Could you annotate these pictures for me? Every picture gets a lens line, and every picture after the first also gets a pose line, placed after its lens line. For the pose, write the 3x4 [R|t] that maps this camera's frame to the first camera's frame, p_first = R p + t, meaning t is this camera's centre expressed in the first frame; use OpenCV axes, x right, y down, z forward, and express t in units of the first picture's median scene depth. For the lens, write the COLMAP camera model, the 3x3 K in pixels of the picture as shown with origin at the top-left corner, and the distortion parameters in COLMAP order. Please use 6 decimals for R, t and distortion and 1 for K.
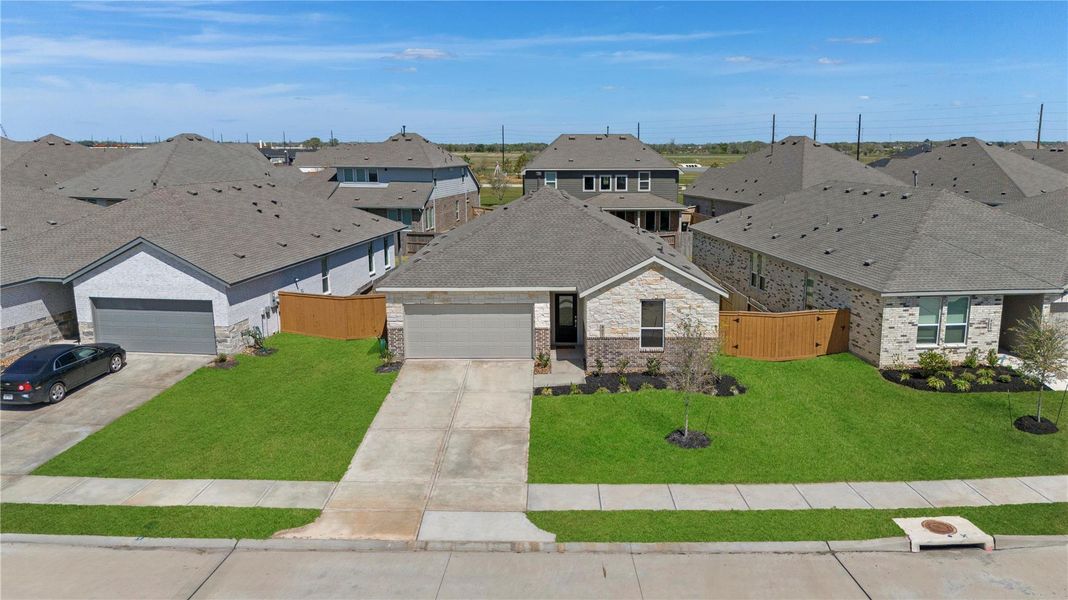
lens RADIAL K [[762.0, 0, 533.6], [0, 762.0, 300.2], [0, 0, 1]] dist [0.000500, 0.000006]
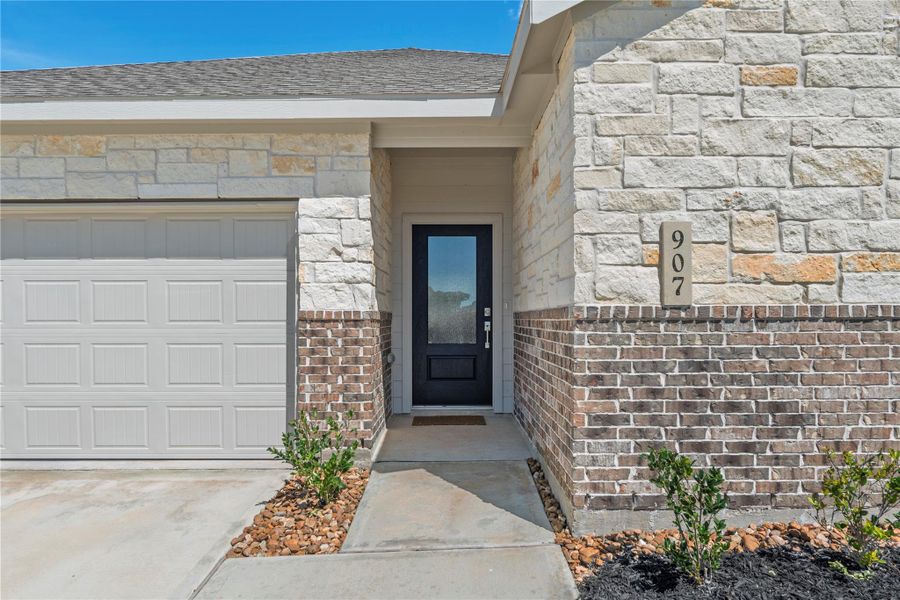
lens RADIAL K [[769.6, 0, 451.0], [0, 769.6, 300.3], [0, 0, 1]] dist [0.003295, -0.000594]
pose [[0.999650, 0.007293, 0.025418, 0.038830], [-0.003331, 0.988293, -0.152532, 0.066780], [-0.026232, 0.152394, 0.987972, 0.798530]]
